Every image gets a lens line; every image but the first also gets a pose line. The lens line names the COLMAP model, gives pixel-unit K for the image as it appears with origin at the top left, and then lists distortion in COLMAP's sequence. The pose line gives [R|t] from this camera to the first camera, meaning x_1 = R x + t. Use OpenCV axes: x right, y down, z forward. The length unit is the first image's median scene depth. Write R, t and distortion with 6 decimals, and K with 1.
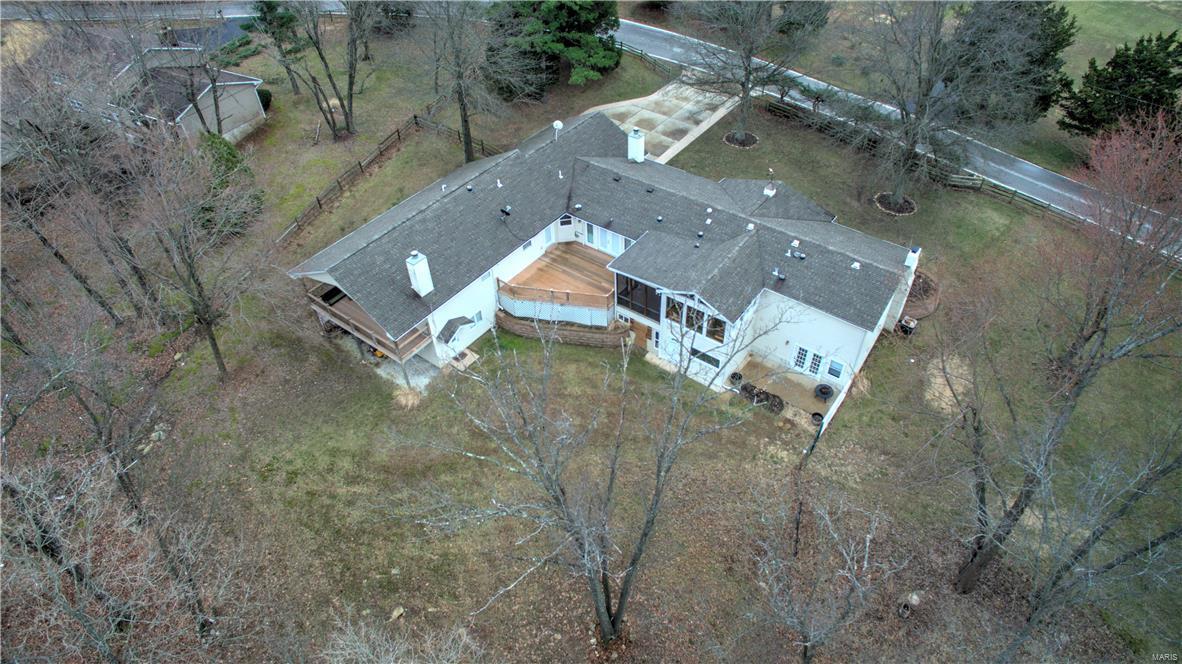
lens RADIAL K [[694.9, 0, 598.1], [0, 694.9, 333.8], [0, 0, 1]] dist [-0.116488, 0.087828]
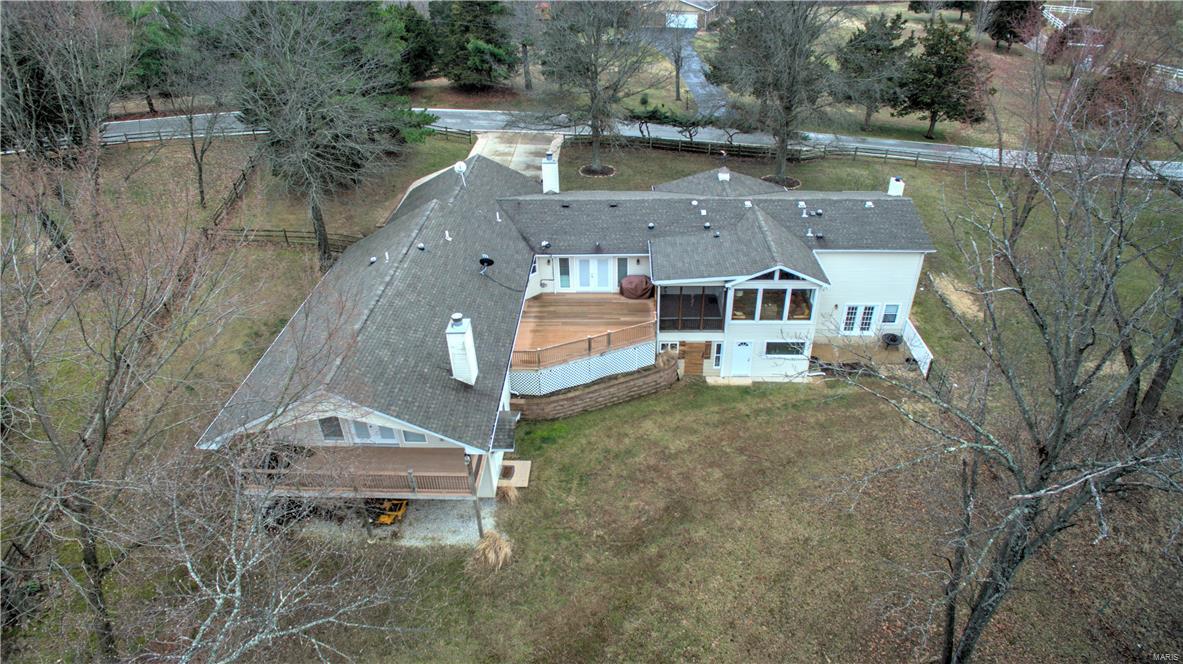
lens RADIAL K [[695.5, 0, 598.6], [0, 695.5, 333.8], [0, 0, 1]] dist [-0.116488, 0.087828]
pose [[0.817299, -0.297410, 0.493527, -0.429258], [0.391724, 0.914917, -0.097363, 0.010439], [-0.422580, 0.272901, 0.864264, 0.350333]]
